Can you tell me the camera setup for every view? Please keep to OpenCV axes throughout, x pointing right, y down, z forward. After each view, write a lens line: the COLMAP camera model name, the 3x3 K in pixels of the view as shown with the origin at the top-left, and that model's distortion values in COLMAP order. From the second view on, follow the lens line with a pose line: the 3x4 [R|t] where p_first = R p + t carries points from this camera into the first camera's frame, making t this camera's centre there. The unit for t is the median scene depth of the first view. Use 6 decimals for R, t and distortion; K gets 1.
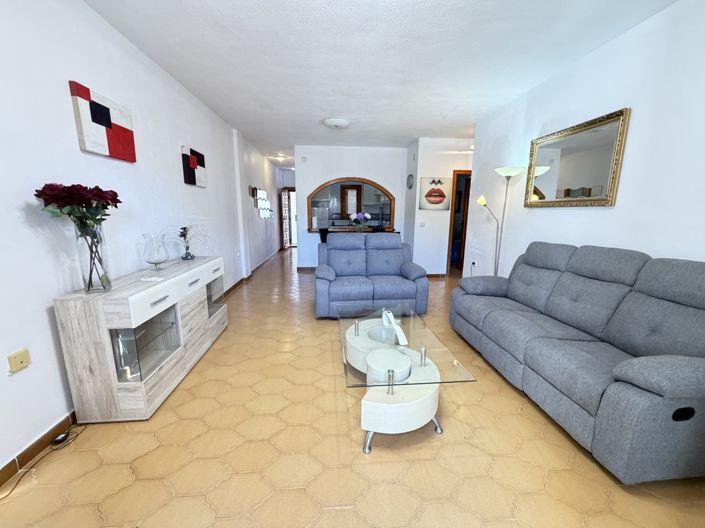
lens RADIAL K [[279.5, 0, 349.7], [0, 279.5, 265.7], [0, 0, 1]] dist [0.001842, -0.000629]
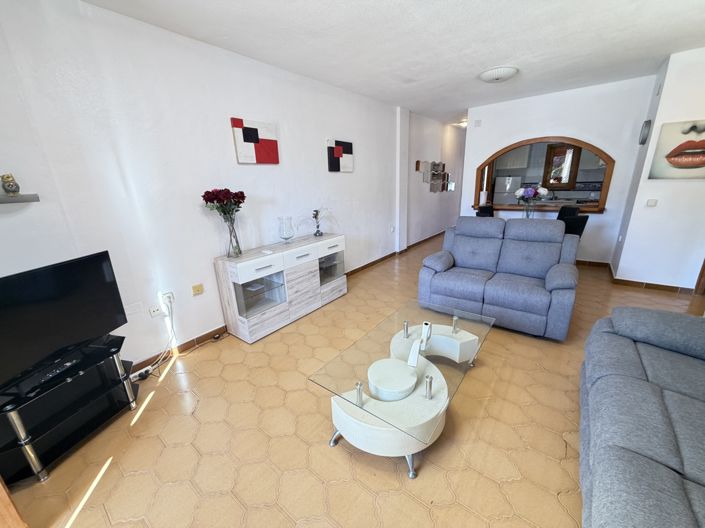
lens RADIAL K [[279.5, 0, 351.1], [0, 279.5, 265.2], [0, 0, 1]] dist [0.001842, -0.000629]
pose [[0.734919, 0.161621, -0.658615, 0.459791], [-0.085507, 0.985519, 0.146429, -0.106619], [0.672743, -0.051297, 0.738096, 0.198610]]
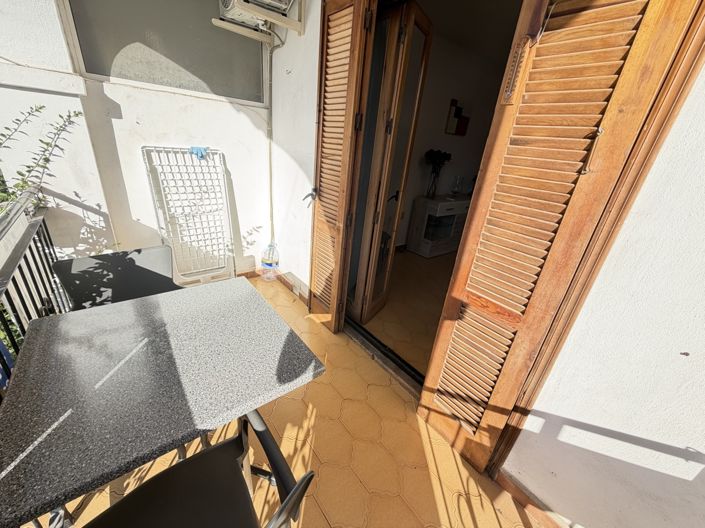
lens RADIAL K [[279.5, 0, 351.1], [0, 279.5, 265.9], [0, 0, 1]] dist [0.001842, -0.000629]
pose [[0.554972, 0.378031, -0.741012, 0.481260], [-0.248100, 0.925457, 0.286315, 0.078094], [0.794011, 0.024948, 0.607392, -0.658768]]
